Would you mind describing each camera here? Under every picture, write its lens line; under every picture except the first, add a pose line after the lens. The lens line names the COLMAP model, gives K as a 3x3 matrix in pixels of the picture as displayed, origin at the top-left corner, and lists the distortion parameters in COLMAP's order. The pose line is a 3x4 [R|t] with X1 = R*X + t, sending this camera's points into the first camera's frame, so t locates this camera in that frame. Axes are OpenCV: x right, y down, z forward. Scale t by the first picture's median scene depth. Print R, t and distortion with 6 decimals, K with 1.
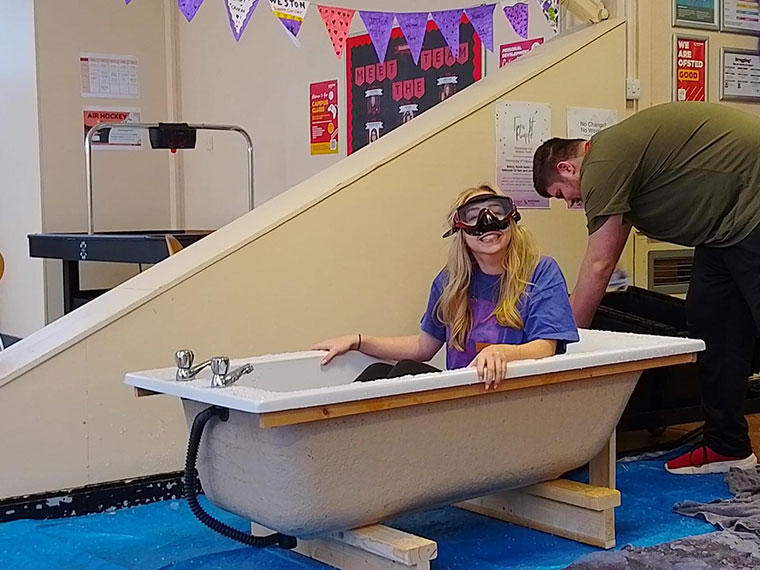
lens RADIAL K [[1153.1, 0, 355.1], [0, 1153.1, 288.7], [0, 0, 1]] dist [0.049105, -0.171486]
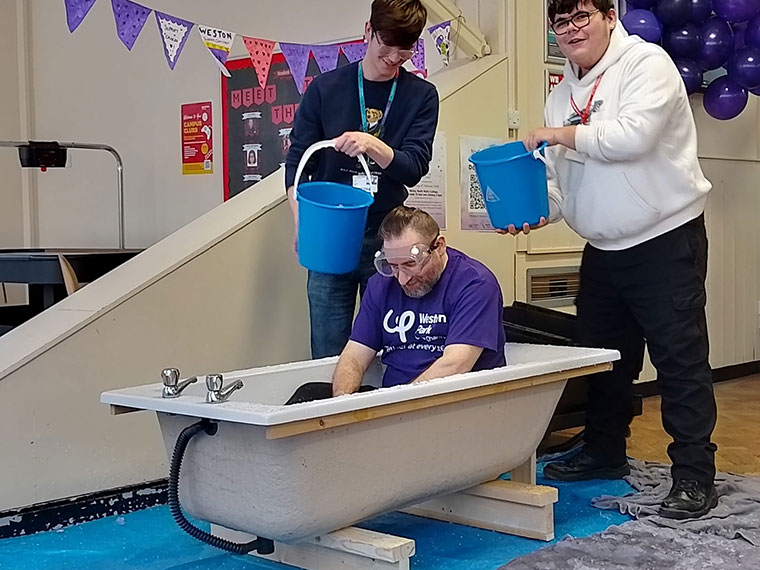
lens RADIAL K [[1143.2, 0, 380.0], [0, 1143.2, 285.0], [0, 0, 1]] dist [0.024920, -0.107176]
pose [[0.984437, -0.006757, 0.175605, -0.098896], [0.009704, 0.999826, -0.015930, -0.002752], [-0.175467, 0.017386, 0.984332, -0.039386]]
